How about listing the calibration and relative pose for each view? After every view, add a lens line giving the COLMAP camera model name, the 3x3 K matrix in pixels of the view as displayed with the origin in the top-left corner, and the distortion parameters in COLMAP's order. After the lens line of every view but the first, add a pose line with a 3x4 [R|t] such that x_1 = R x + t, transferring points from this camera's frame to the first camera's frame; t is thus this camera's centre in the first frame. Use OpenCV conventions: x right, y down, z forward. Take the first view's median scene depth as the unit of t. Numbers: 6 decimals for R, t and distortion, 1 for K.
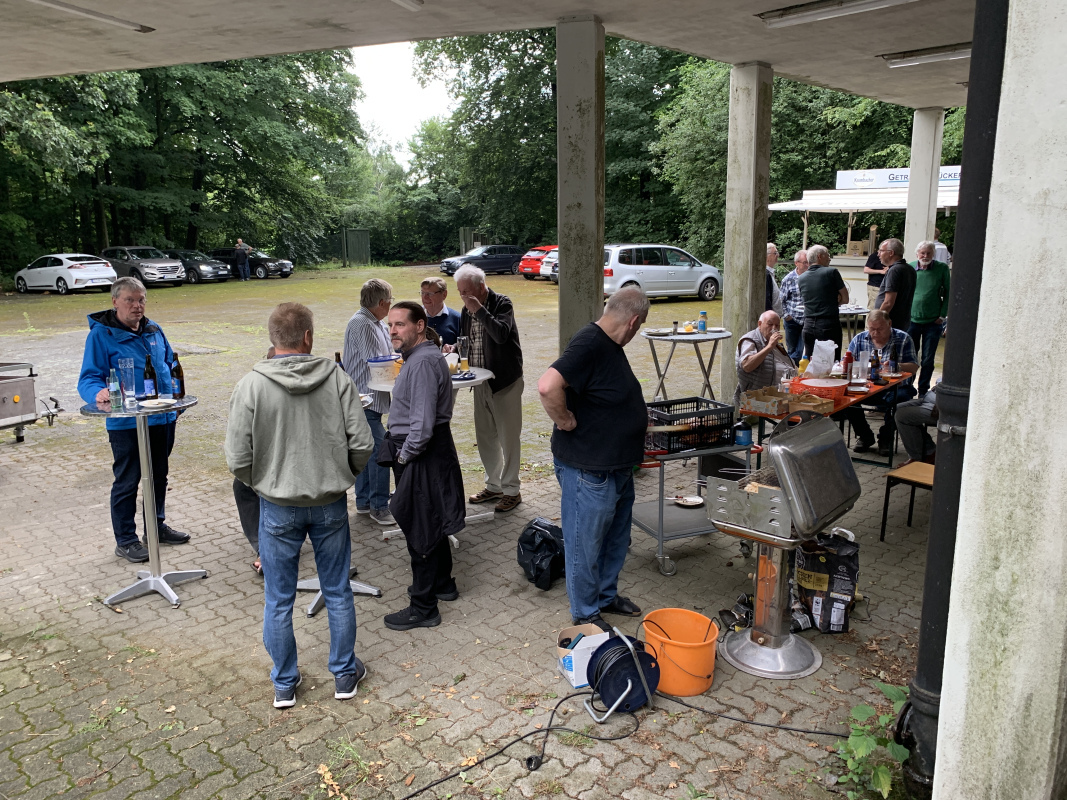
lens RADIAL K [[827.5, 0, 535.0], [0, 827.5, 406.2], [0, 0, 1]] dist [0.085878, -0.074876]
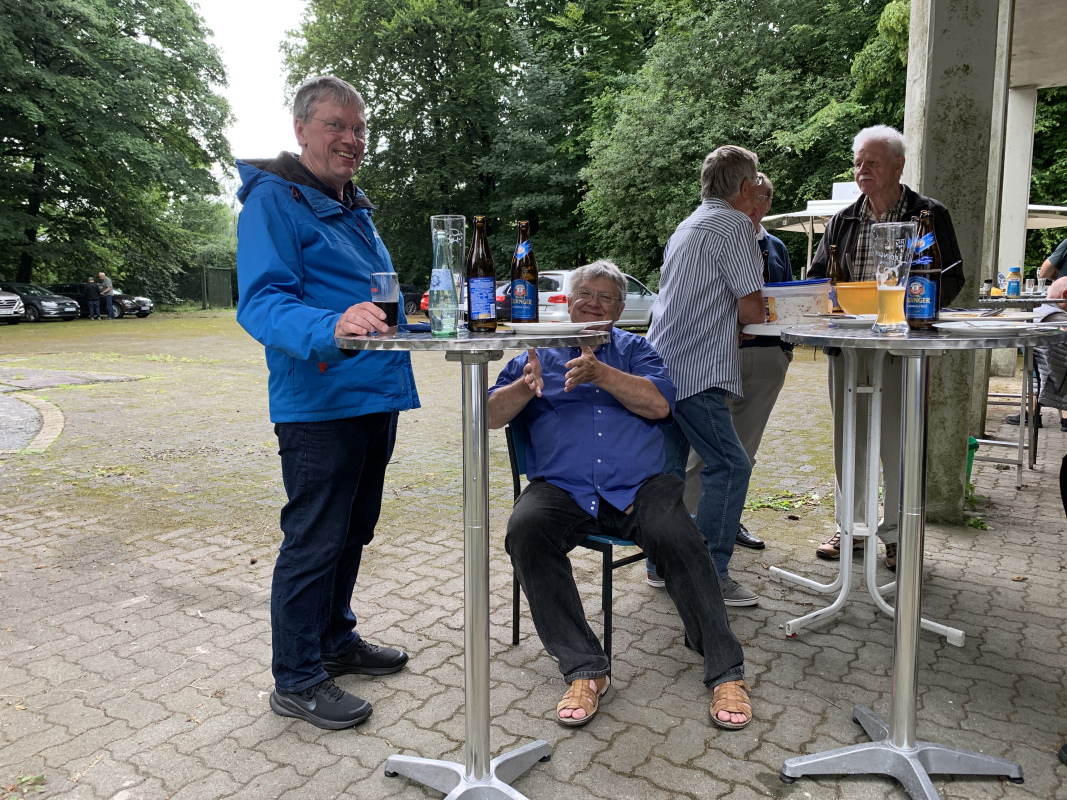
lens RADIAL K [[827.5, 0, 535.0], [0, 827.5, 406.2], [0, 0, 1]] dist [0.085878, -0.074876]
pose [[0.983212, -0.018935, 0.181481, -0.067084], [0.030762, 0.997566, -0.062578, 0.007323], [-0.179854, 0.067110, 0.981401, 0.081510]]
